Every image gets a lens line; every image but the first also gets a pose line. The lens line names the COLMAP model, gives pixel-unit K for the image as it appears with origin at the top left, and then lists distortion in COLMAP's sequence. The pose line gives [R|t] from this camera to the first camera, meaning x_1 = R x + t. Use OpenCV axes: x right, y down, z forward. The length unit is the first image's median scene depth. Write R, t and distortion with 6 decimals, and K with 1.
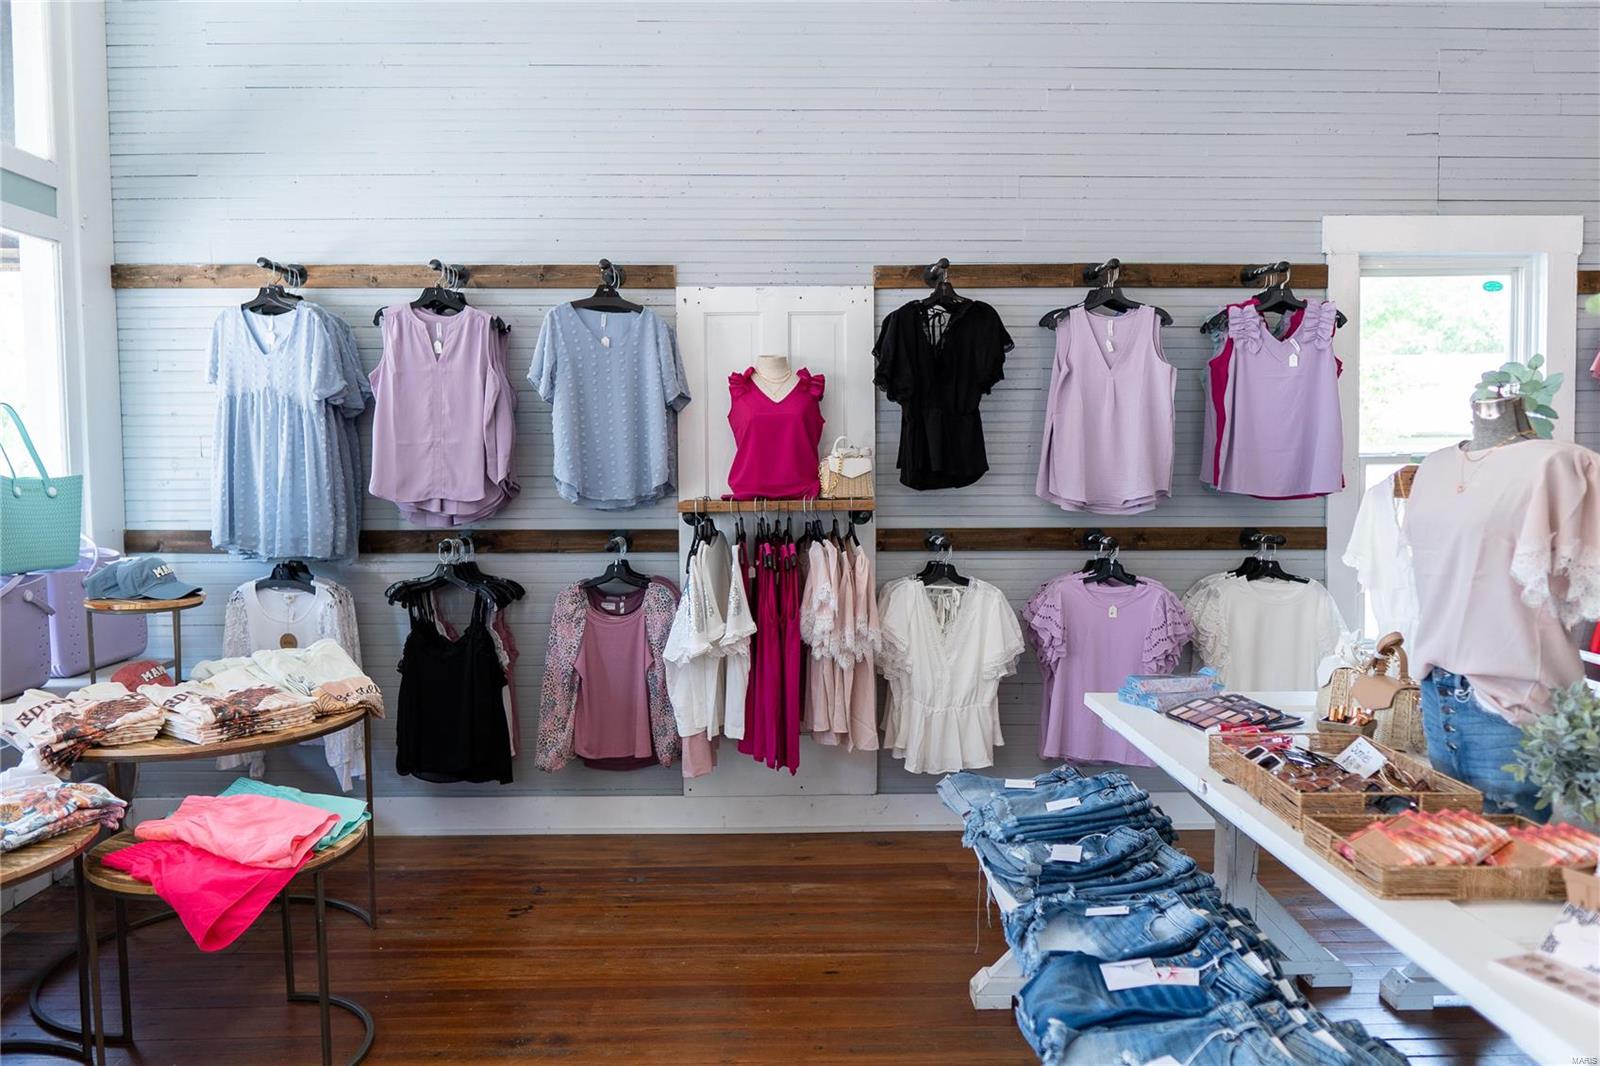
lens RADIAL K [[1133.1, 0, 802.5], [0, 1133.1, 507.9], [0, 0, 1]] dist [0.002891, -0.002888]
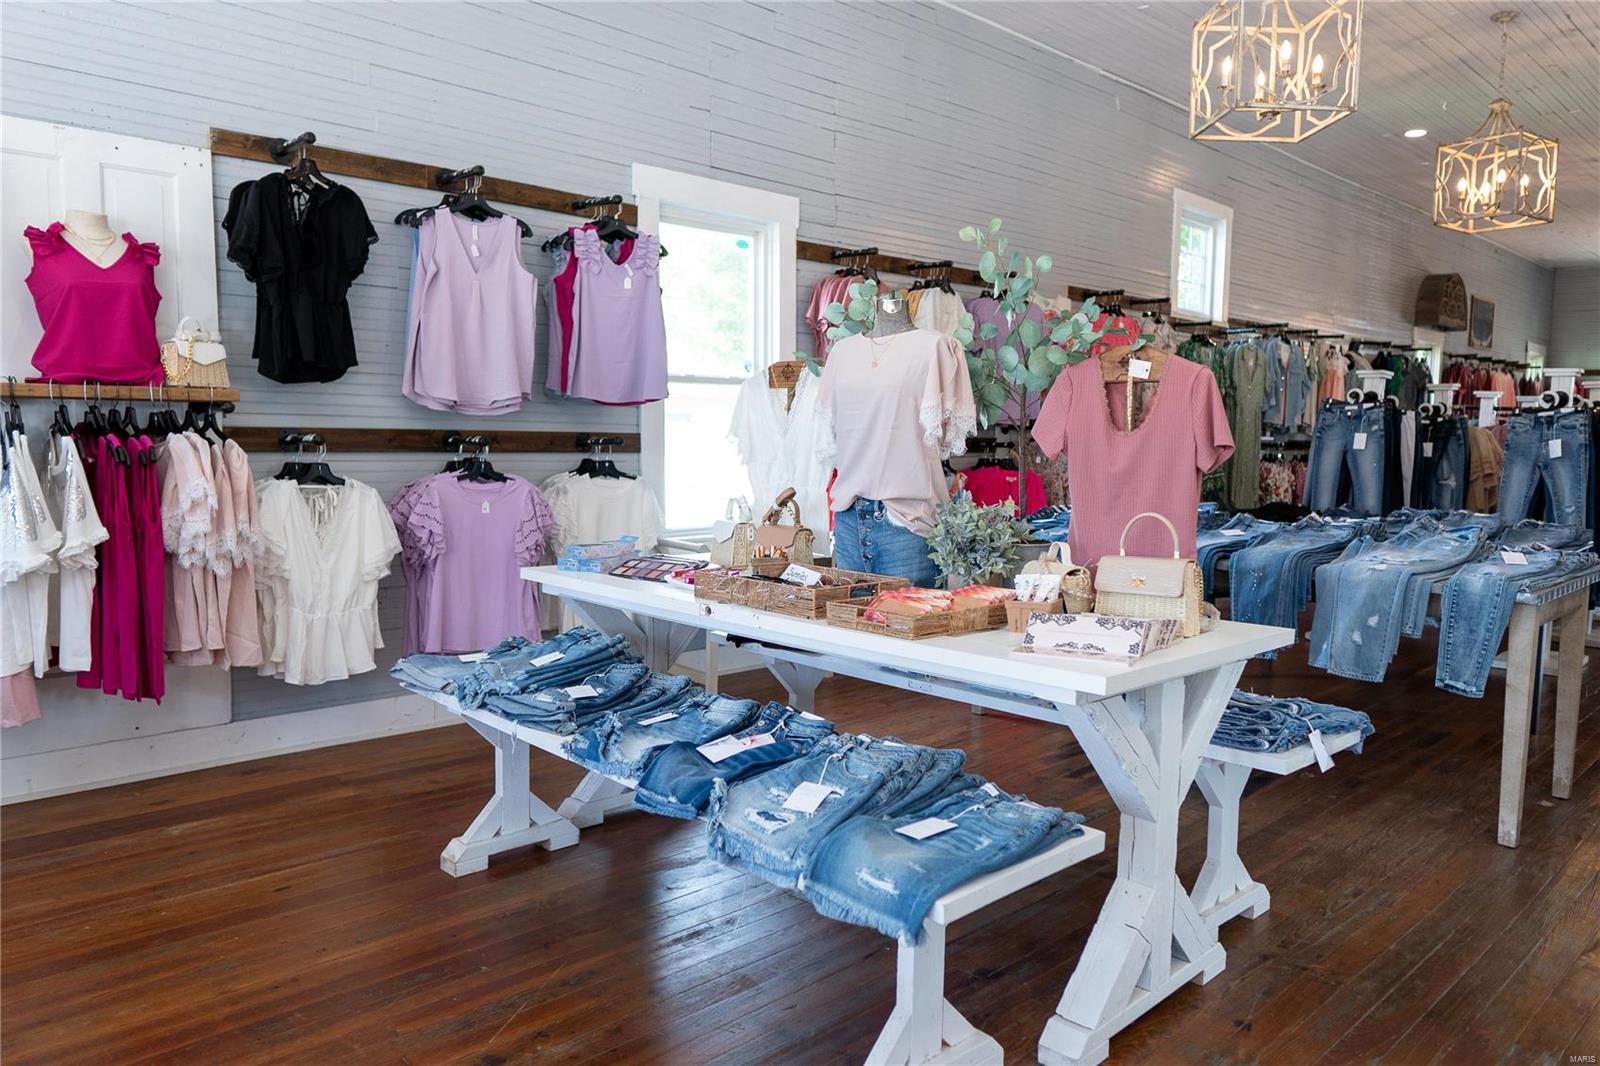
lens RADIAL K [[1133.1, 0, 802.5], [0, 1133.1, 507.9], [0, 0, 1]] dist [0.002891, -0.002888]
pose [[0.729660, -0.028302, 0.683224, -0.225543], [0.008551, 0.999443, 0.032269, 0.061050], [-0.683756, -0.017703, 0.729496, 0.041357]]
